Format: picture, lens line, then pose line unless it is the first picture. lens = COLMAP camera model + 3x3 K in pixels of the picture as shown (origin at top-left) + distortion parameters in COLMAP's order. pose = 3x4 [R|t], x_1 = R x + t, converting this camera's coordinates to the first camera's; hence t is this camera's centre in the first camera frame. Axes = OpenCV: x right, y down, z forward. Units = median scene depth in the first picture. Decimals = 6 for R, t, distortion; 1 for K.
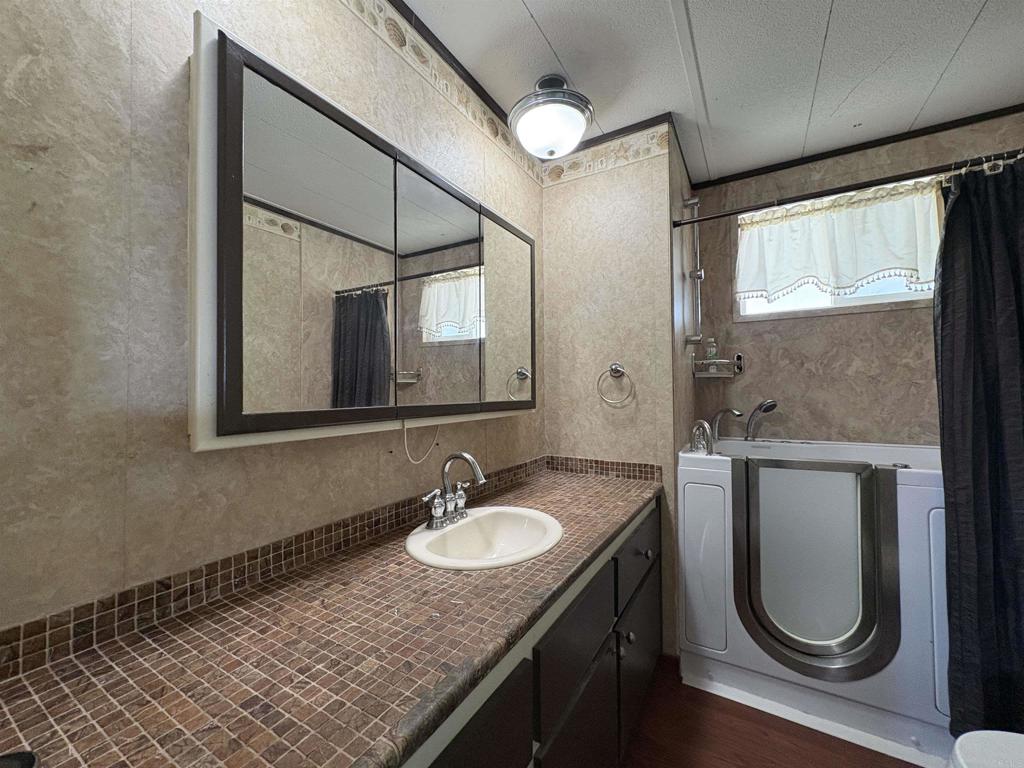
lens RADIAL K [[408.6, 0, 517.0], [0, 408.6, 389.7], [0, 0, 1]] dist [0.000749, 0.000507]
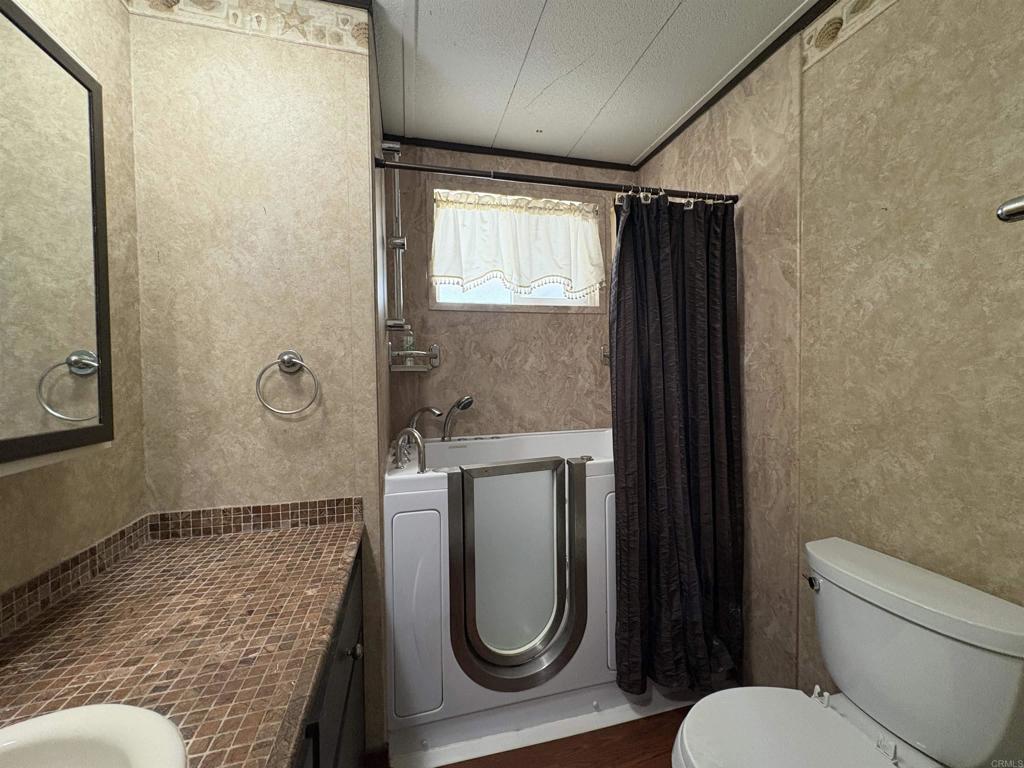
lens RADIAL K [[408.6, 0, 510.1], [0, 408.6, 381.5], [0, 0, 1]] dist [0.000749, 0.000507]
pose [[0.714032, -0.015955, 0.699931, 0.045810], [0.006799, 0.999851, 0.015856, -0.029938], [-0.700080, -0.006562, 0.714035, 0.344352]]
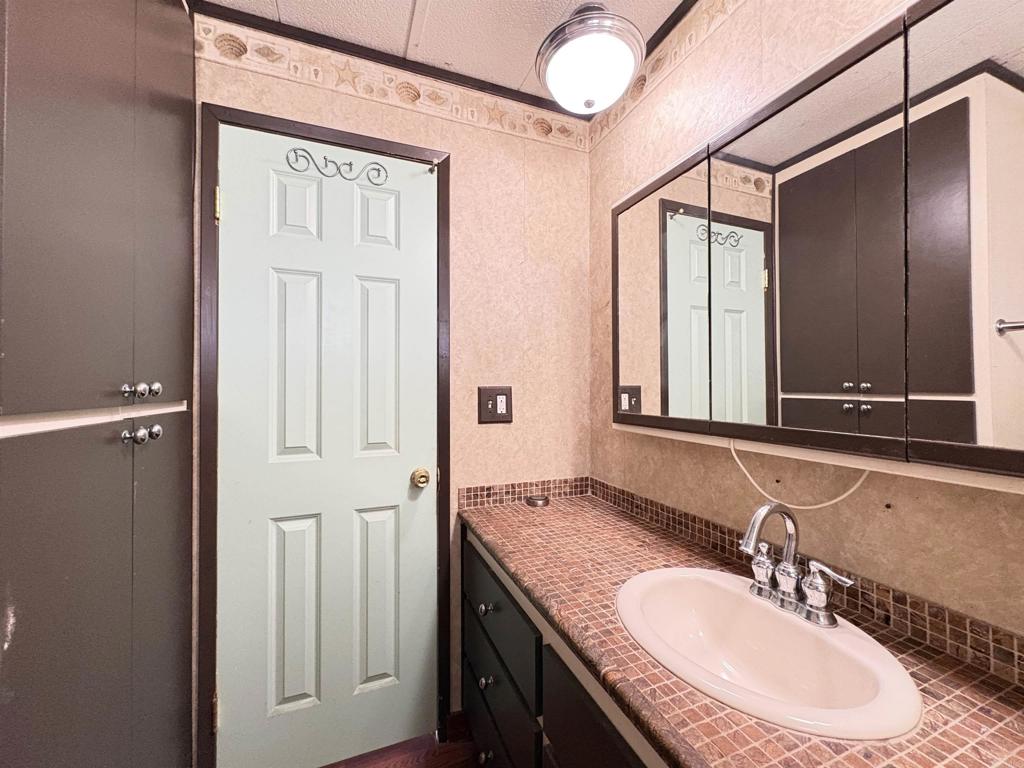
lens RADIAL K [[408.6, 0, 512.4], [0, 408.6, 377.6], [0, 0, 1]] dist [0.000749, 0.000507]
pose [[-0.609908, -0.008875, -0.792423, 0.483601], [0.004795, 0.999878, -0.014888, -0.031892], [0.792458, -0.012880, -0.609791, 0.797590]]
